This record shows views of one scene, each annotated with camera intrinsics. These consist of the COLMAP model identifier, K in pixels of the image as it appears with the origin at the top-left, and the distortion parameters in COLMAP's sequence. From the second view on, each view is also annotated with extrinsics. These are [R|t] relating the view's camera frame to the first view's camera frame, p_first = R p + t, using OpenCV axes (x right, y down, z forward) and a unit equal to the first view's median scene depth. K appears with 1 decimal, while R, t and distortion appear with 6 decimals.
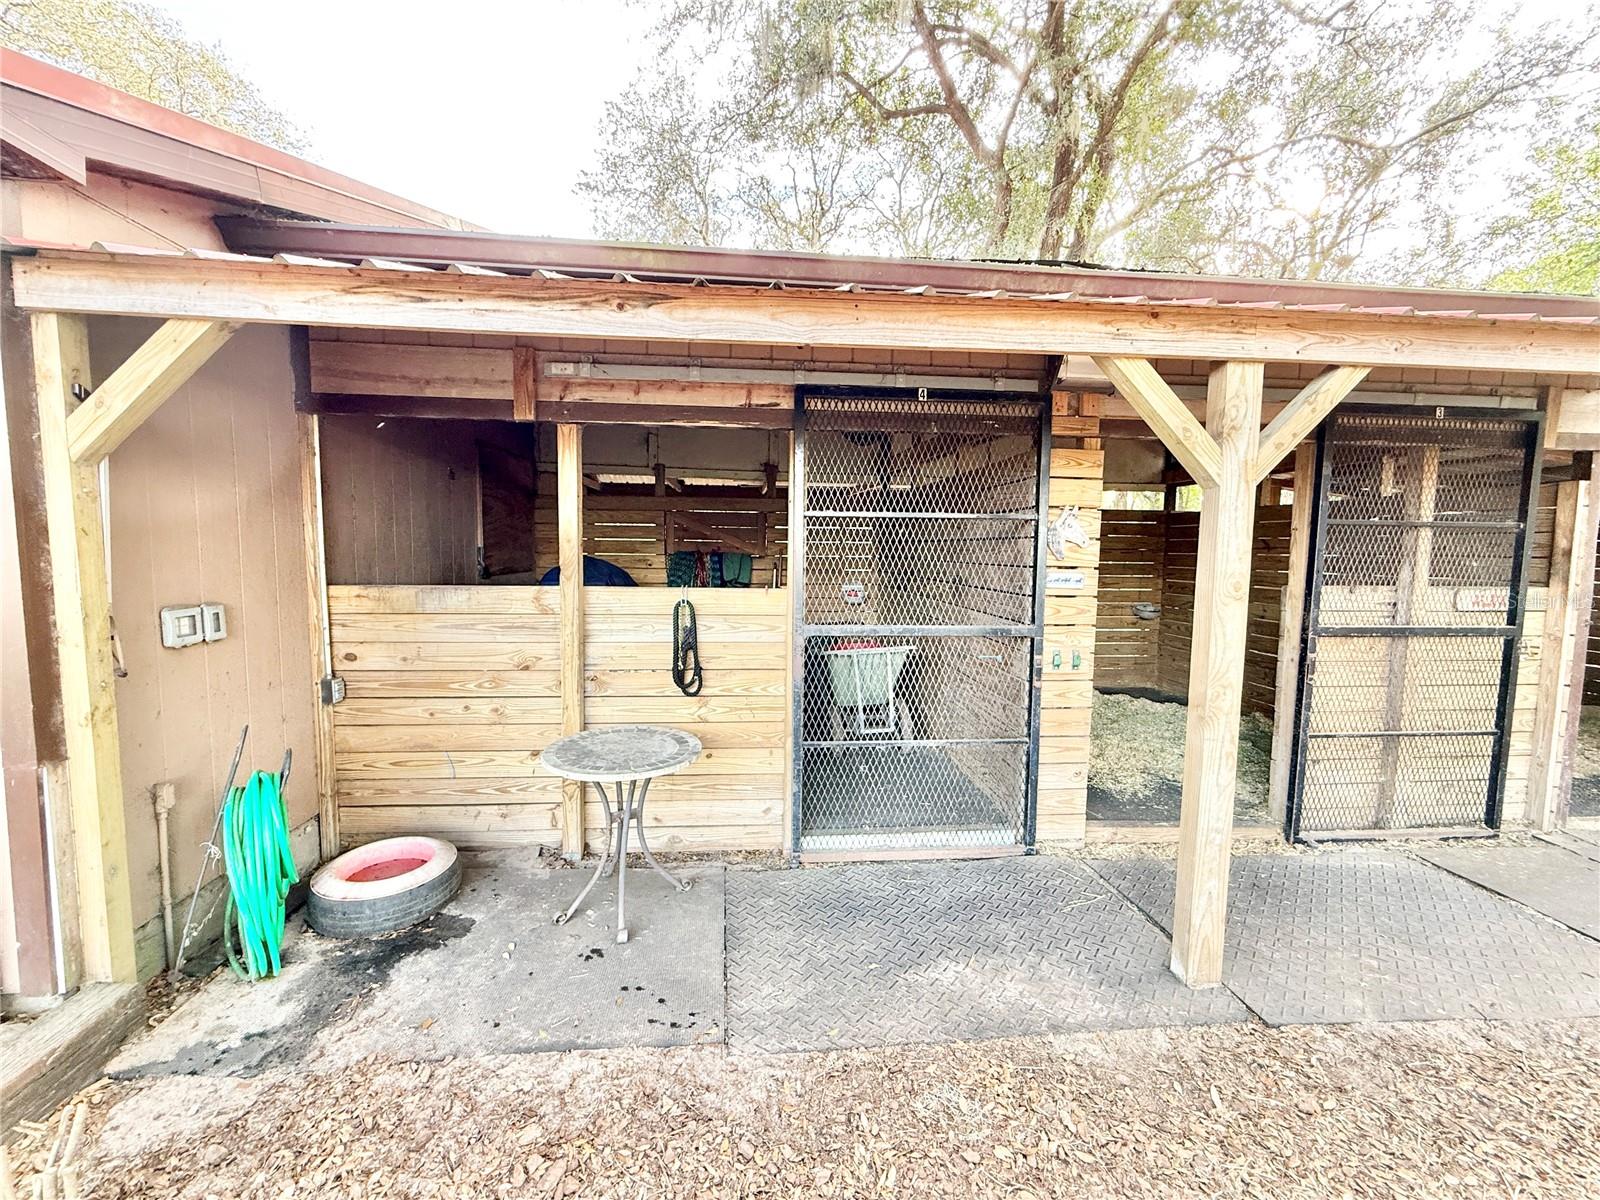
lens RADIAL K [[644.5, 0, 794.6], [0, 644.5, 600.2], [0, 0, 1]] dist [0.000545, 0.000680]
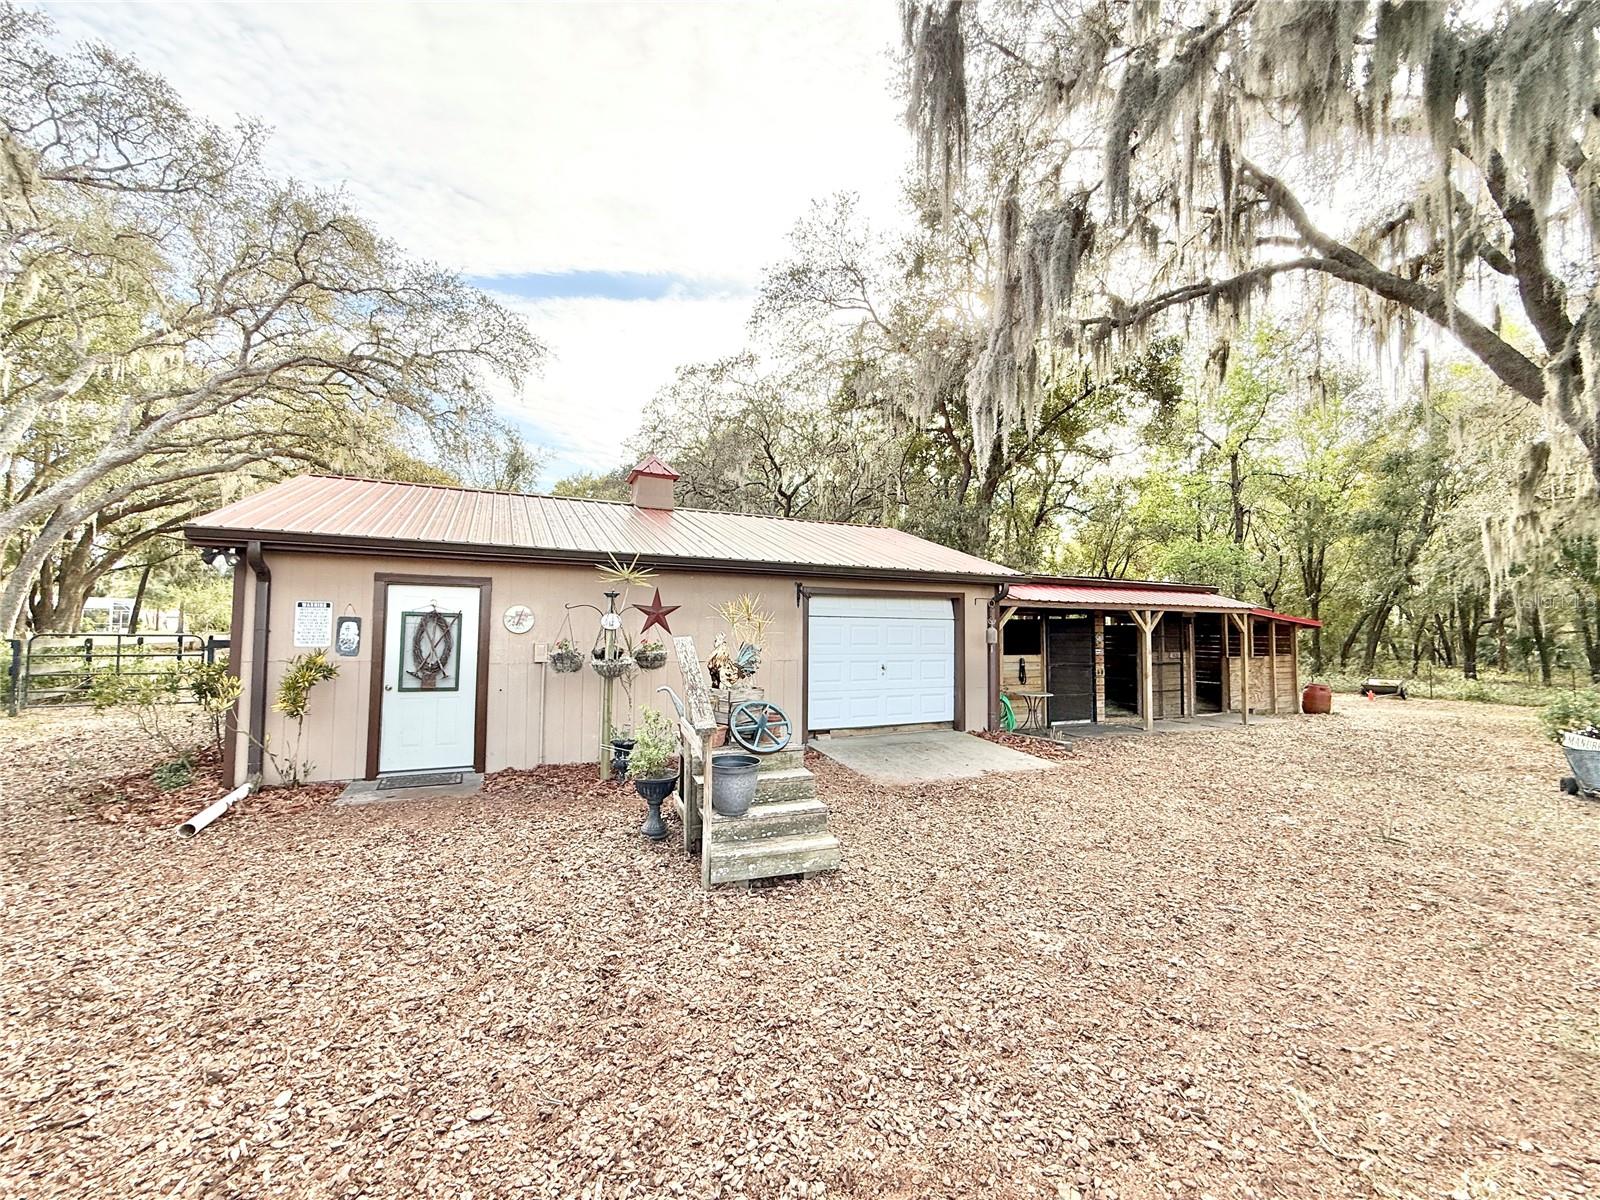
lens RADIAL K [[636.8, 0, 795.8], [0, 636.8, 601.6], [0, 0, 1]] dist [-0.002075, -0.000303]
pose [[0.938311, 0.014911, 0.345470, -2.589907], [0.027379, 0.992729, -0.117212, 0.071167], [-0.344706, 0.119440, 0.931081, -1.955712]]
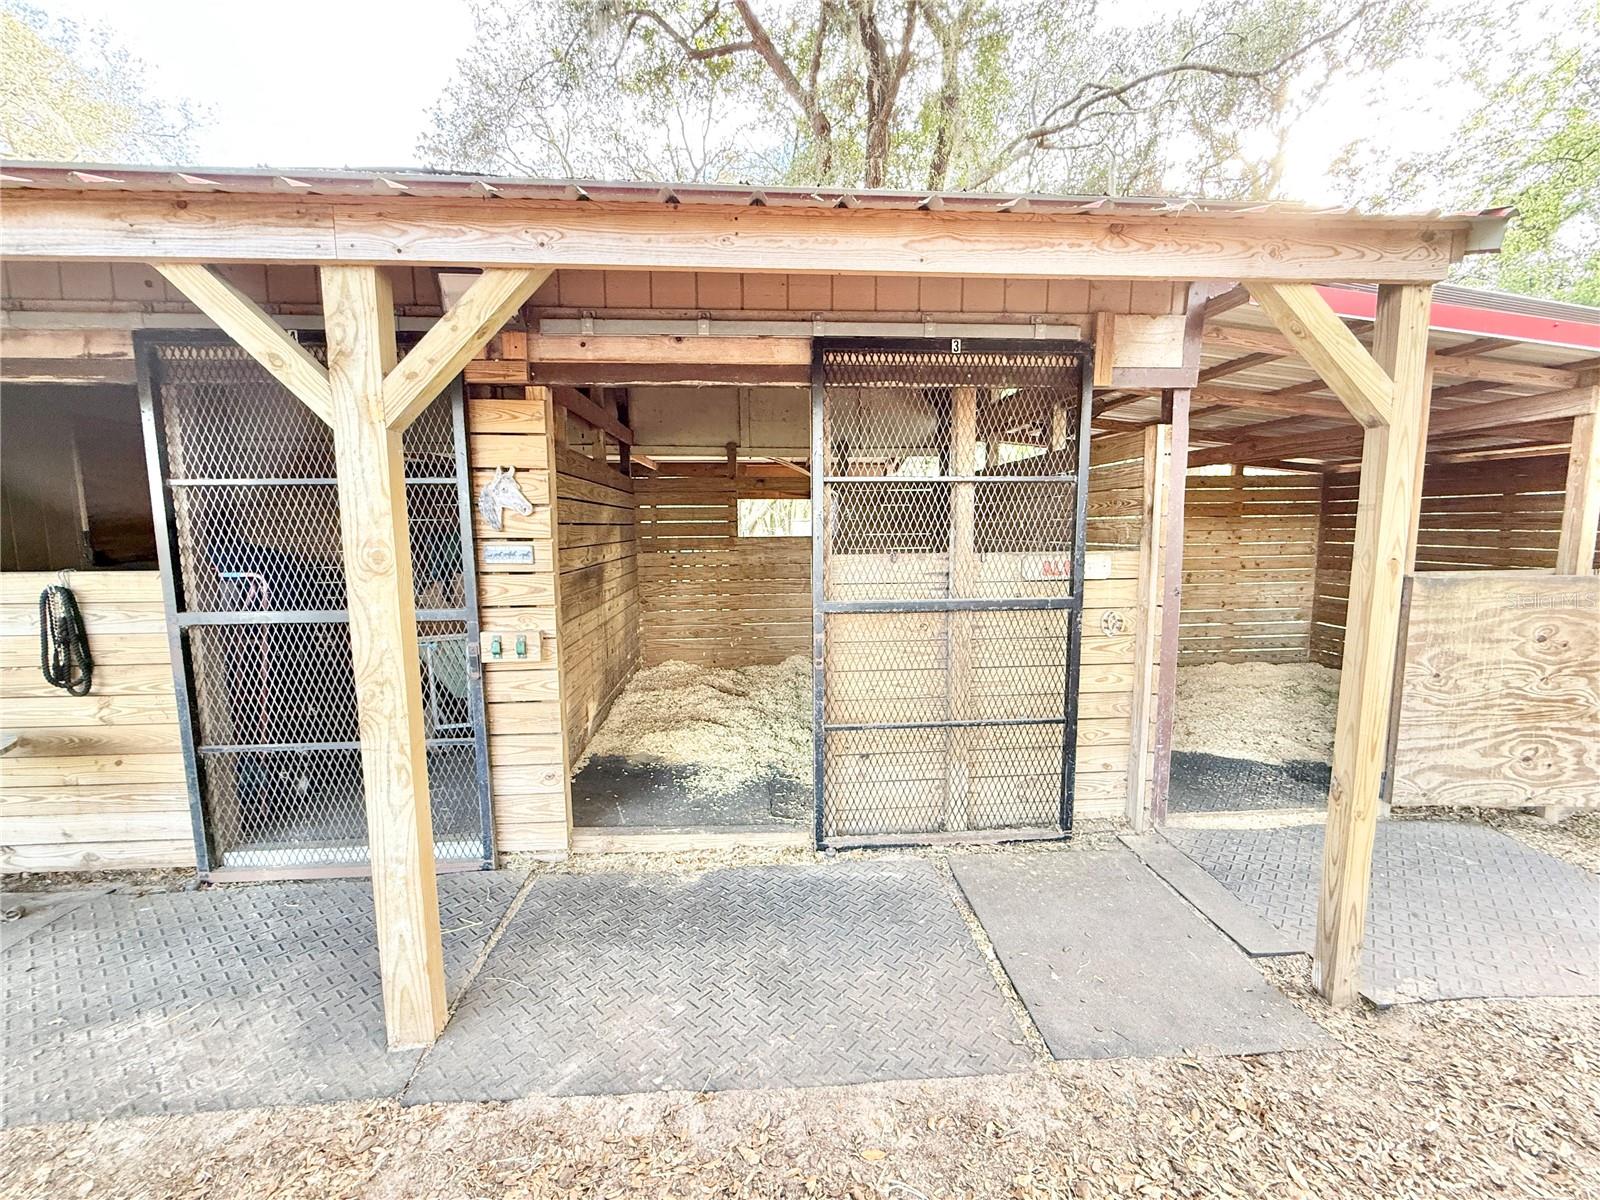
lens RADIAL K [[644.5, 0, 794.6], [0, 644.5, 600.2], [0, 0, 1]] dist [0.000545, 0.000680]
pose [[0.999595, -0.019483, -0.020720, 0.809623], [0.020114, 0.999326, 0.030708, 0.011492], [0.020108, -0.031112, 0.999314, 0.146374]]
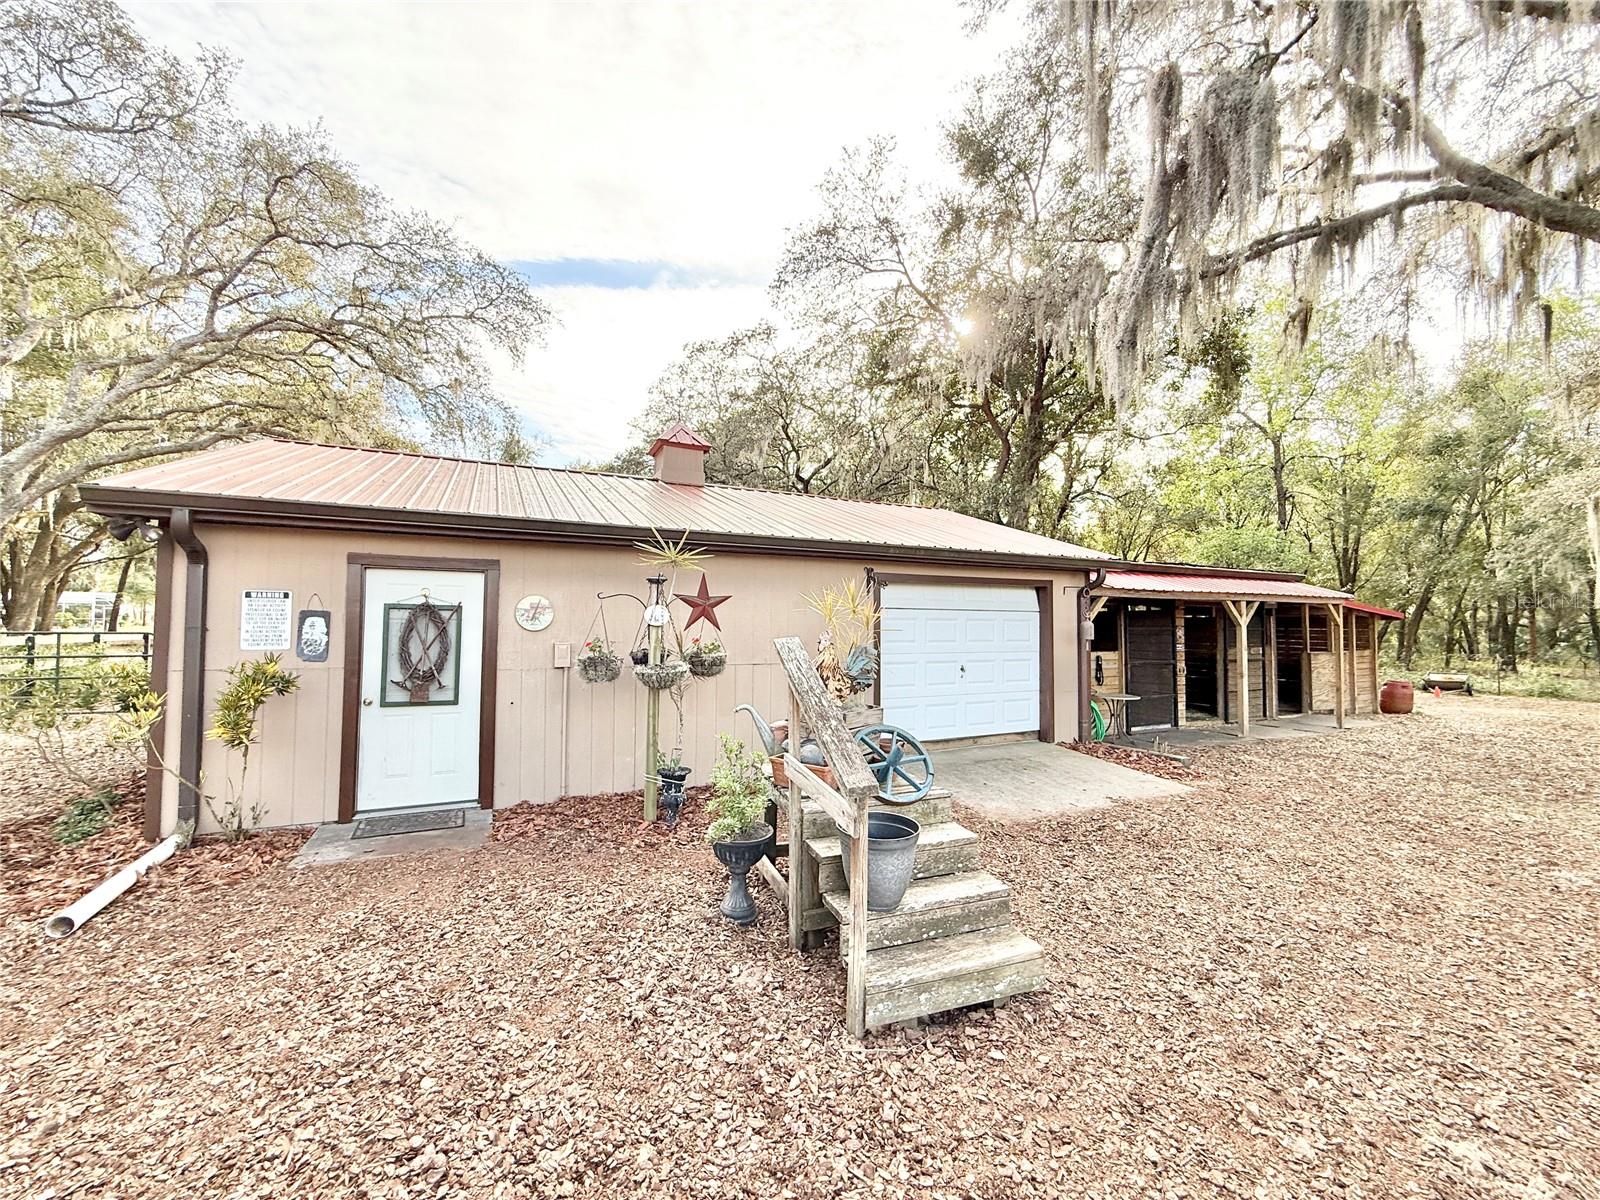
lens RADIAL K [[636.8, 0, 795.8], [0, 636.8, 601.6], [0, 0, 1]] dist [-0.002075, -0.000303]
pose [[0.935964, 0.008205, 0.352001, -2.667702], [0.031100, 0.993894, -0.105862, 0.024492], [-0.350720, 0.110030, 0.929994, -1.455529]]
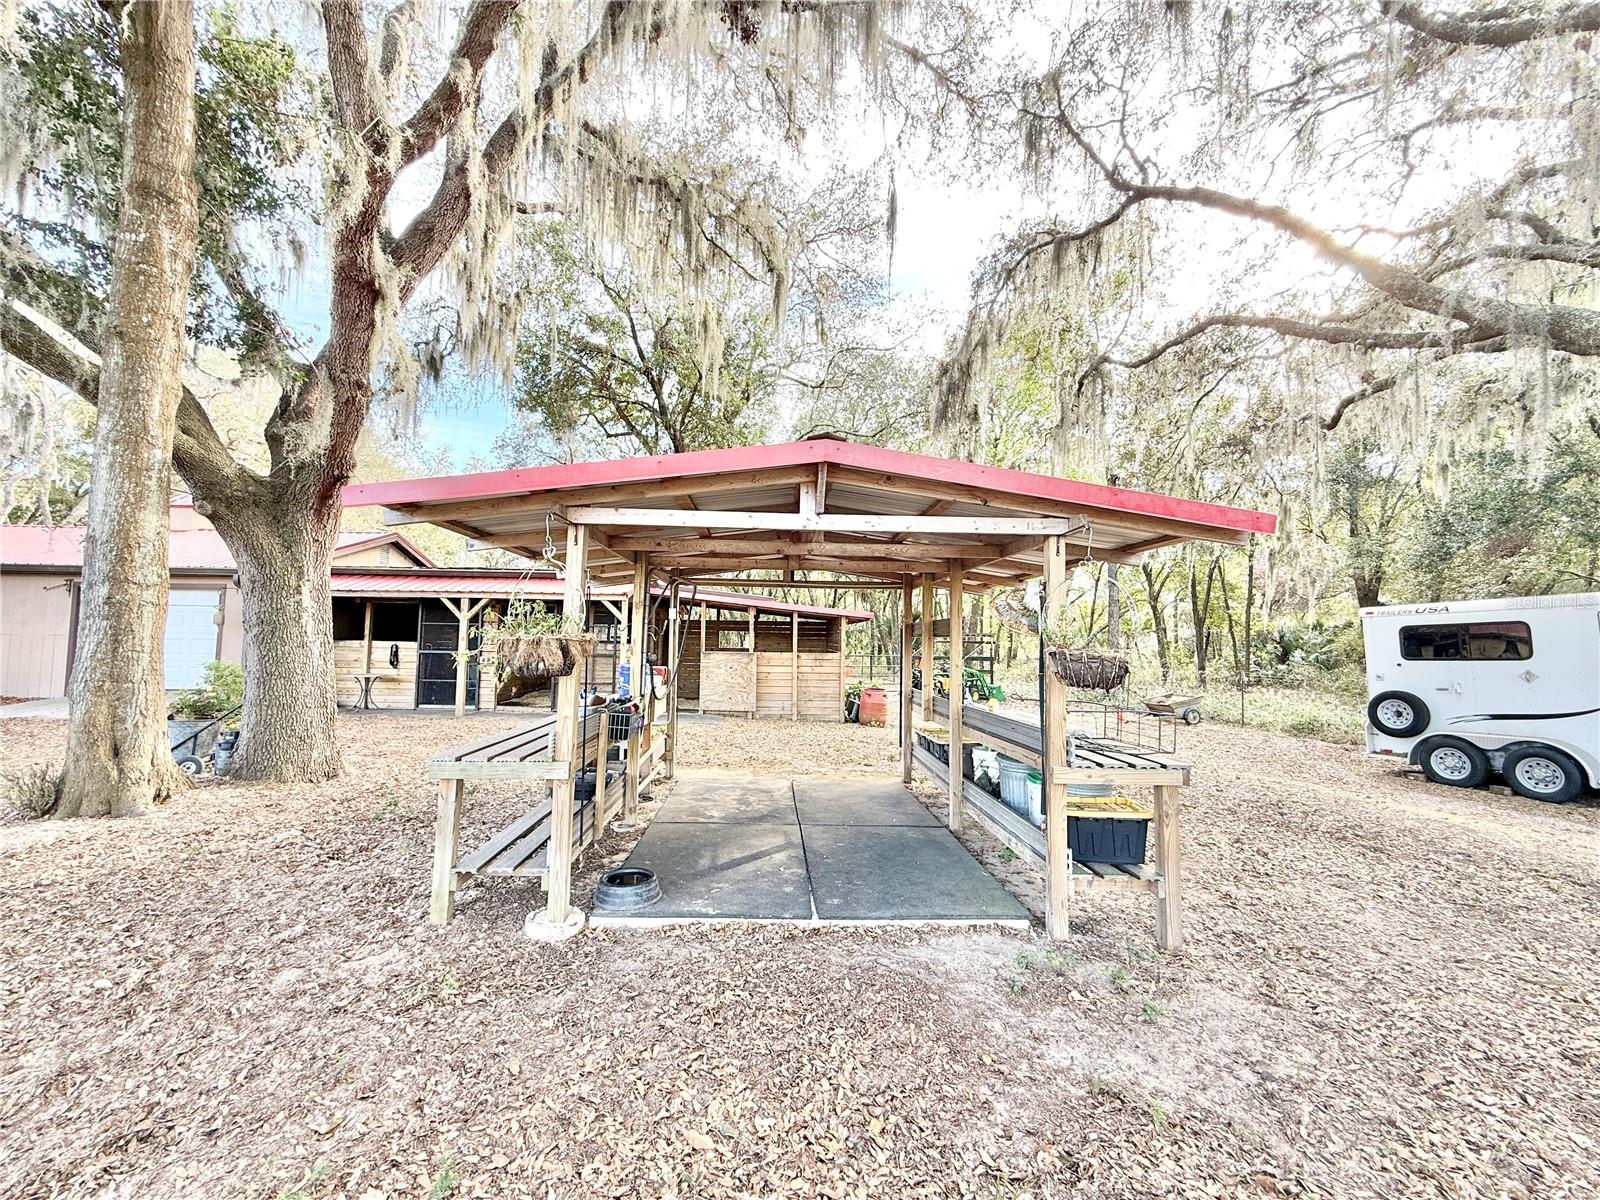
lens RADIAL K [[636.8, 0, 795.8], [0, 636.8, 601.6], [0, 0, 1]] dist [-0.002075, -0.000303]
pose [[0.997487, 0.001459, -0.070834, 2.575263], [-0.011377, 0.990112, -0.139819, 0.259346], [0.069930, 0.140273, 0.987640, -2.765722]]
